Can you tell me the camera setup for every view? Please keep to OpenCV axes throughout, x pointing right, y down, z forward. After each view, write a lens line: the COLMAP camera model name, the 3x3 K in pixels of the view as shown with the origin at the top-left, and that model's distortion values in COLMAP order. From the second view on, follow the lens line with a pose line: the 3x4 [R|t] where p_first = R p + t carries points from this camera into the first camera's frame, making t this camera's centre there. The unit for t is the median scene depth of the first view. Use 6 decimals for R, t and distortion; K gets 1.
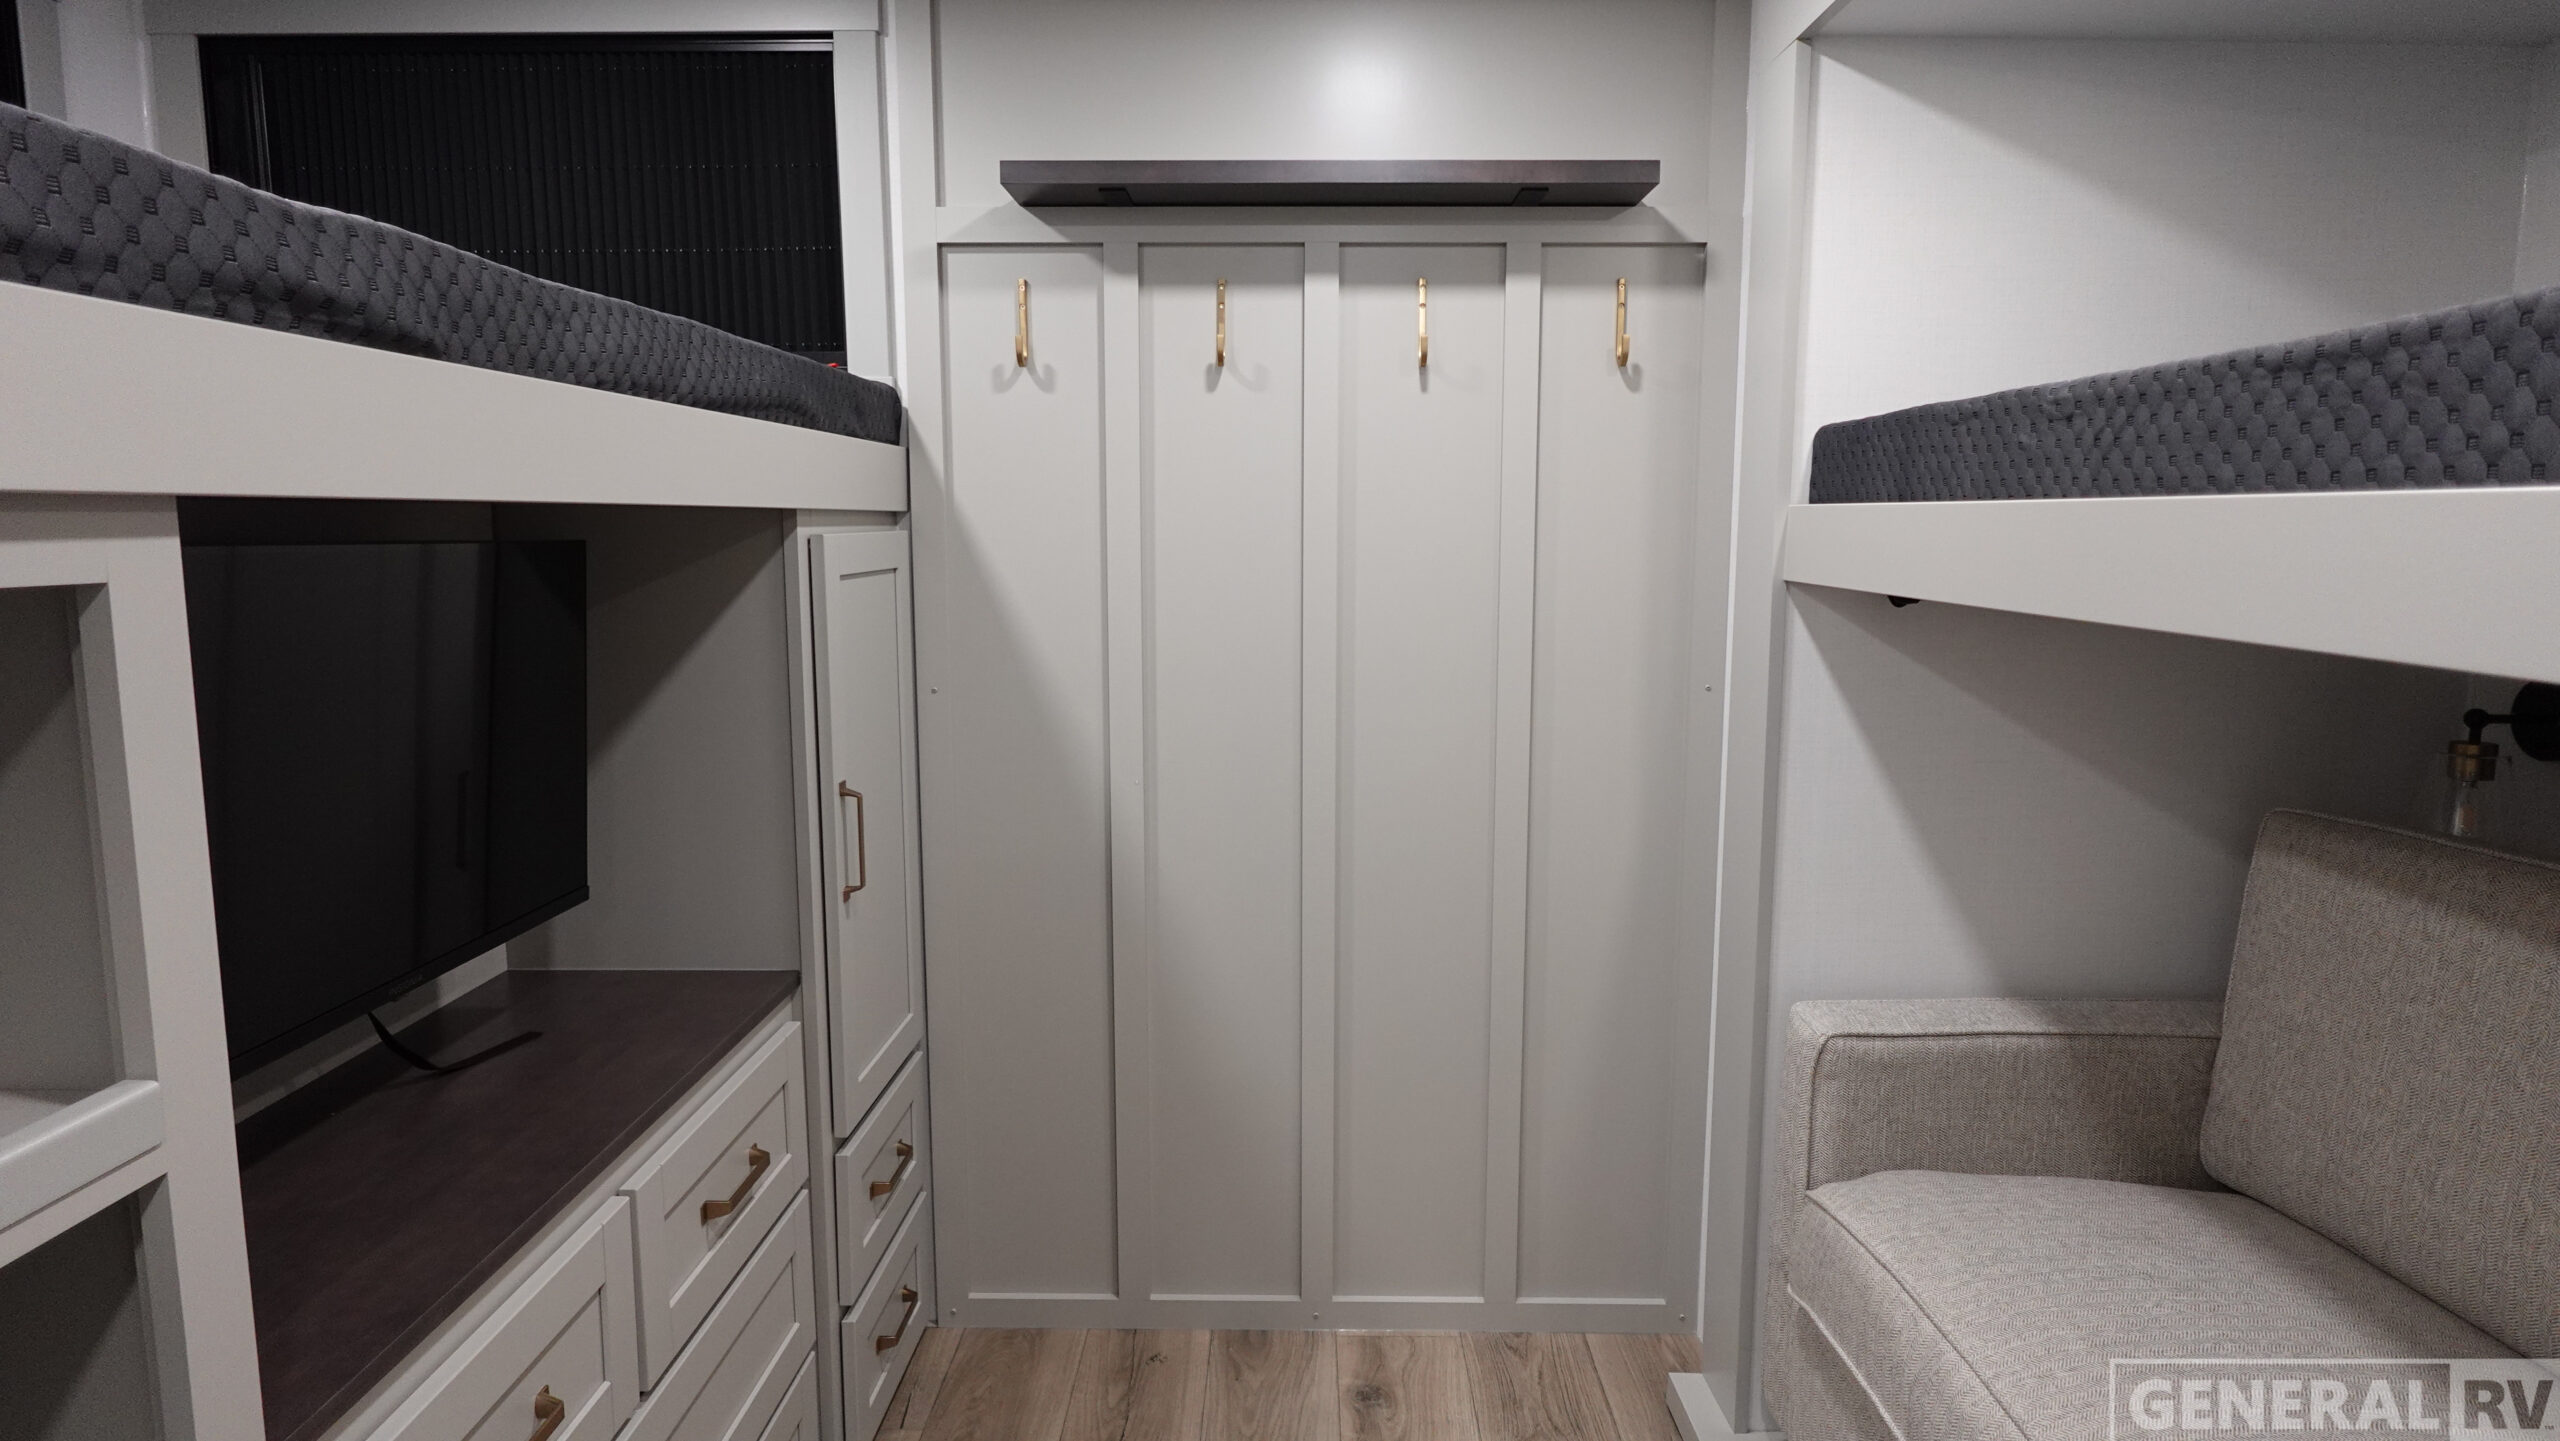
lens RADIAL K [[1475.9, 0, 1280.0], [0, 1475.9, 720.5], [0, 0, 1]] dist [-0.003316, 0.003084]
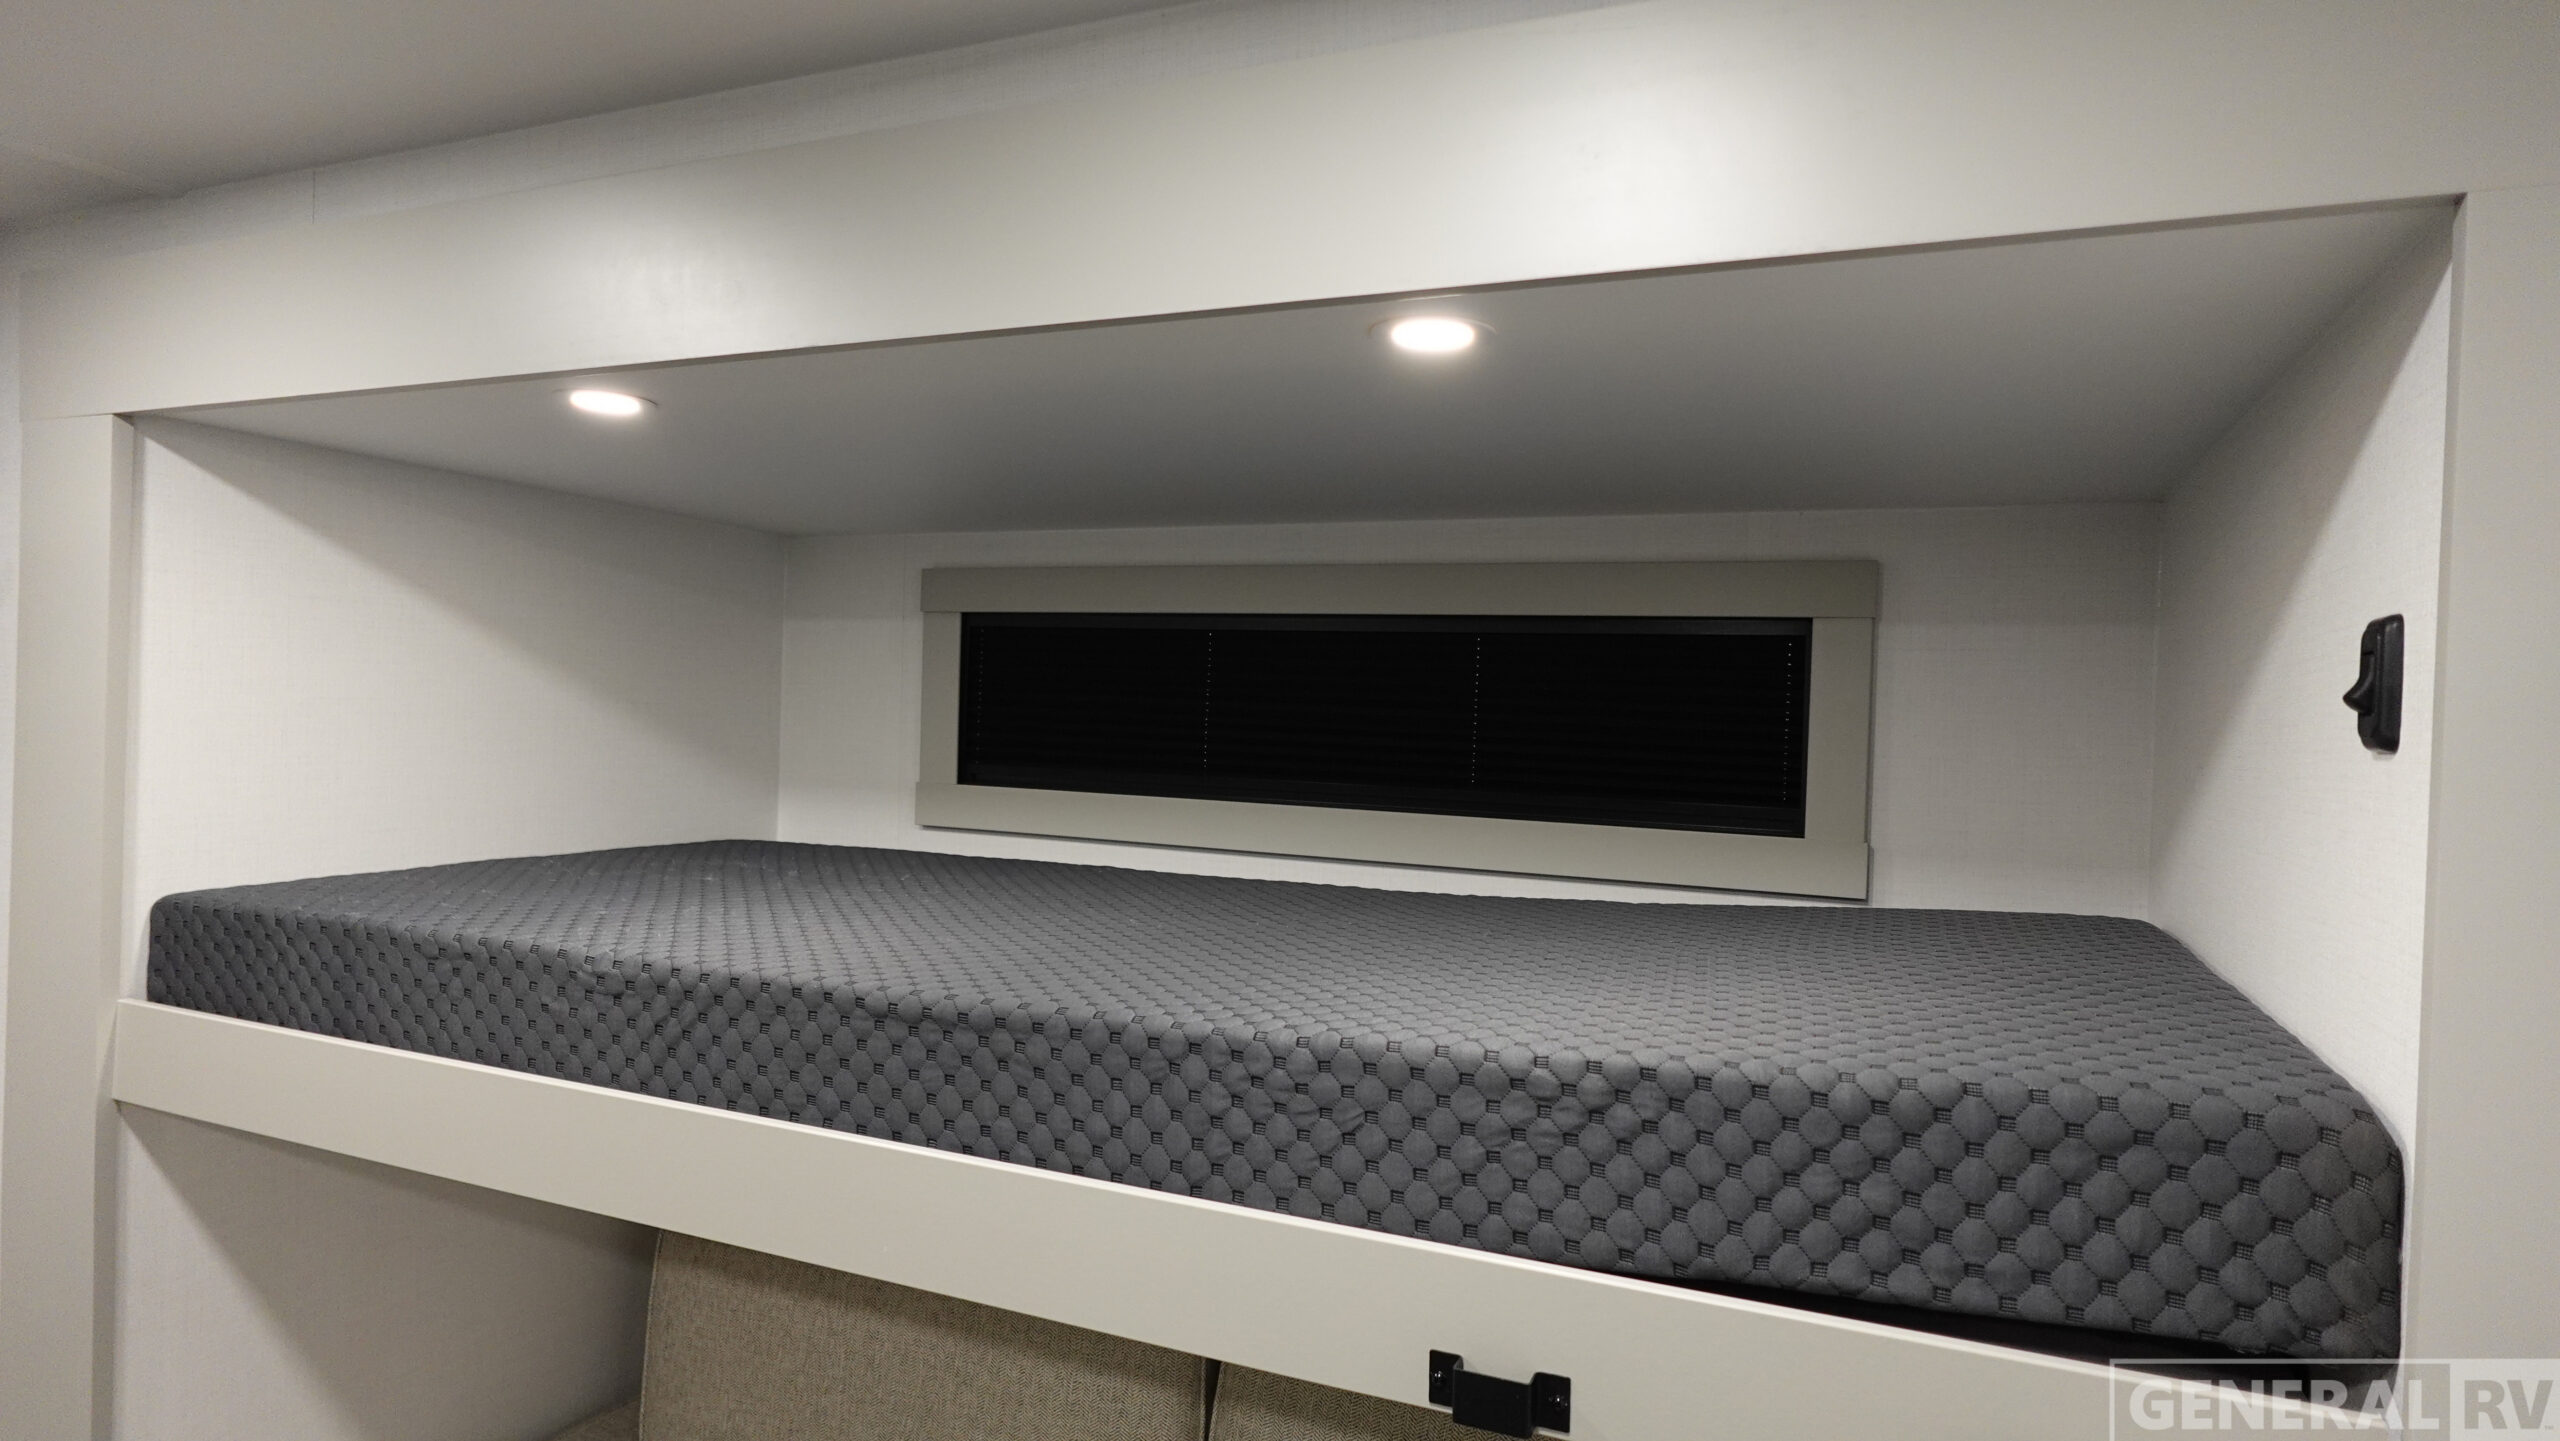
lens RADIAL K [[1444.3, 0, 1282.7], [0, 1444.3, 732.0], [0, 0, 1]] dist [0.002027, -0.000012]
pose [[0.392585, -0.000852, 0.919715, -0.122040], [0.093068, 0.994903, -0.038806, -0.229758], [-0.914995, 0.100831, 0.390663, 0.168538]]
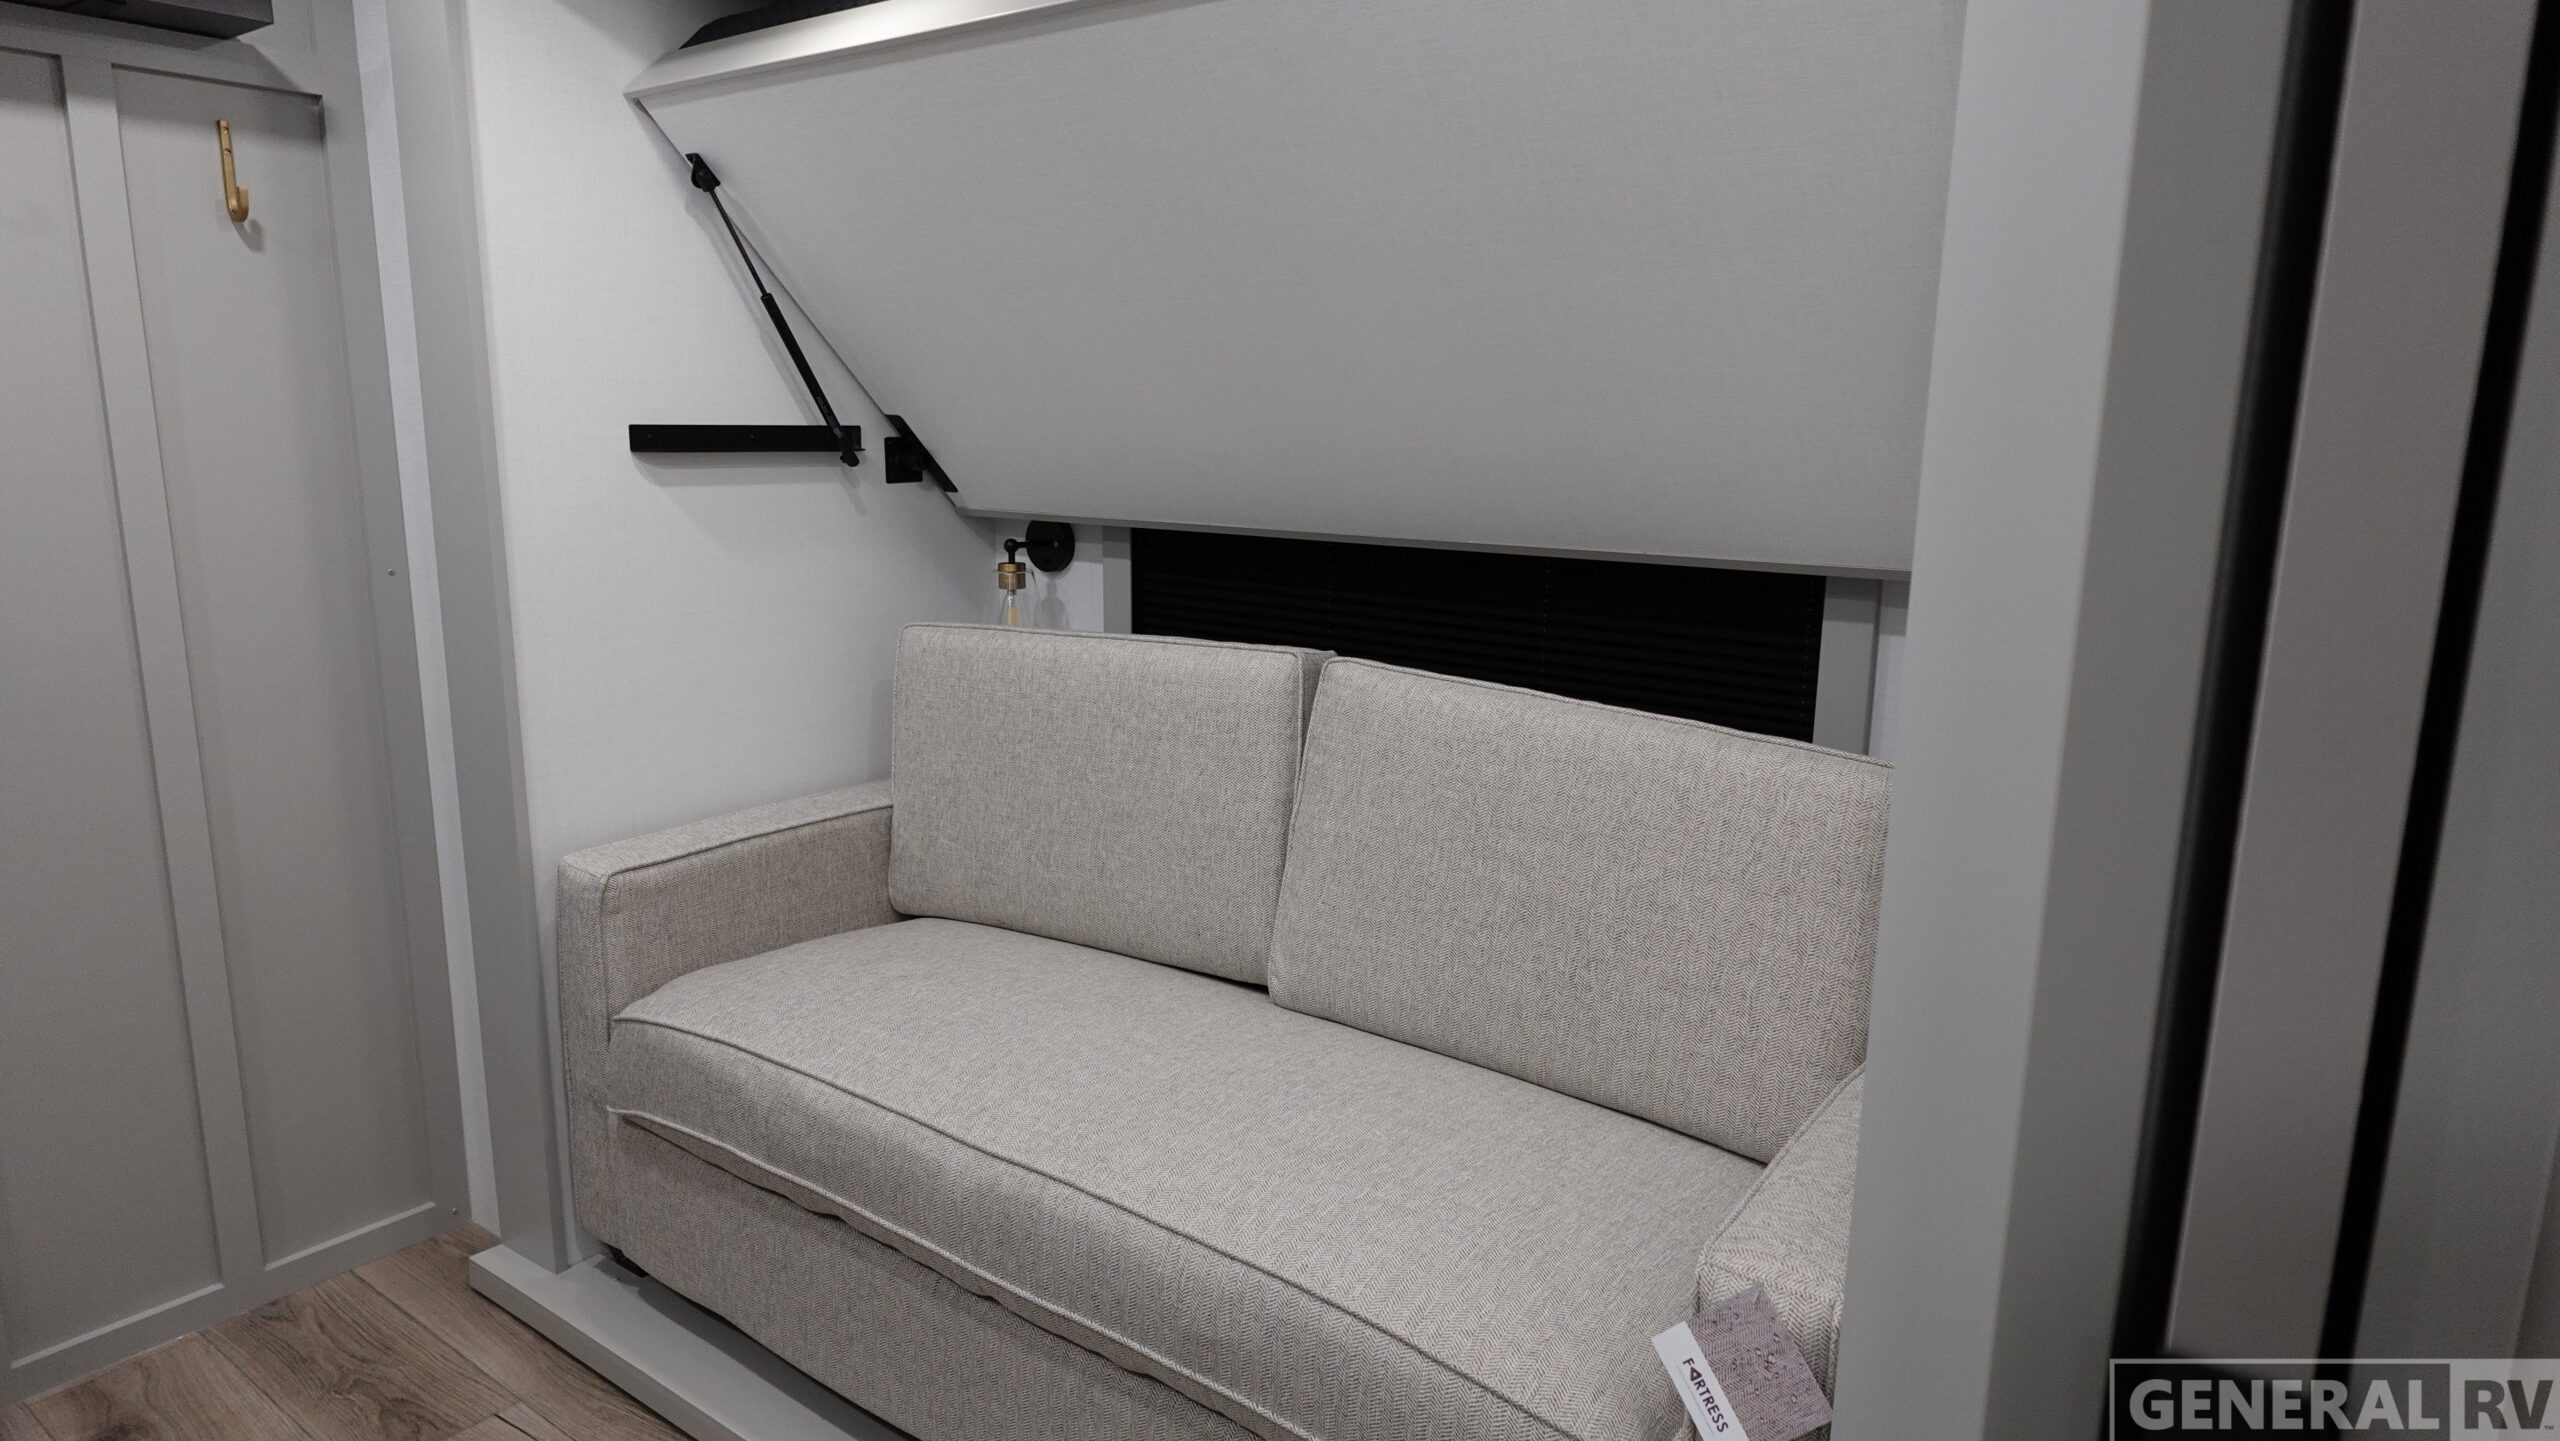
lens RADIAL K [[1535.5, 0, 1280.0], [0, 1535.5, 720.5], [0, 0, 1]] dist [-0.000880, -0.000092]
pose [[0.590041, -0.154450, 0.792462, -0.248154], [0.096509, 0.987987, 0.120700, 0.012382], [-0.801584, 0.005262, 0.597859, -0.092030]]
